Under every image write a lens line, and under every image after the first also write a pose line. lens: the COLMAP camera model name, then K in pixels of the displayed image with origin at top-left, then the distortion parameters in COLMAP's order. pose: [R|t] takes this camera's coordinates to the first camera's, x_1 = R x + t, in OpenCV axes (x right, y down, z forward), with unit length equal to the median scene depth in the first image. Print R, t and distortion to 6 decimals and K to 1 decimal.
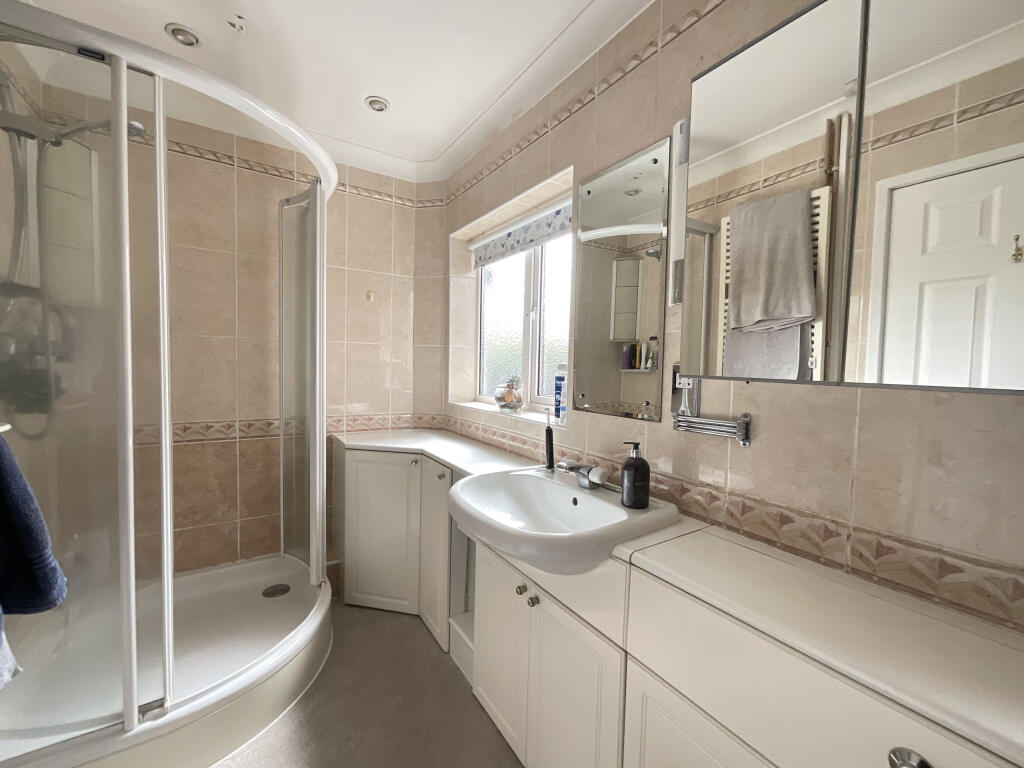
lens RADIAL K [[412.9, 0, 512.0], [0, 412.9, 384.0], [0, 0, 1]] dist [-0.000326, -0.000032]
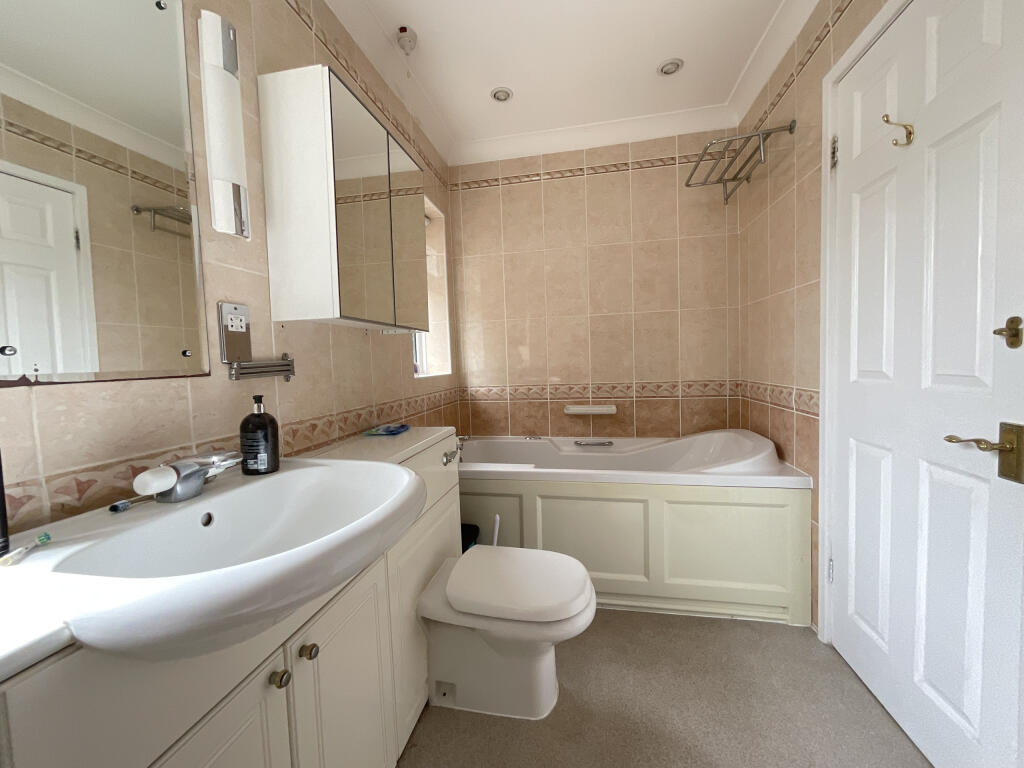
lens RADIAL K [[412.9, 0, 512.0], [0, 412.9, 384.0], [0, 0, 1]] dist [-0.000326, -0.000032]
pose [[-0.696434, -0.124336, 0.706767, -0.688806], [-0.043090, 0.990344, 0.131763, -0.019450], [-0.716326, 0.061309, -0.695067, 1.363670]]
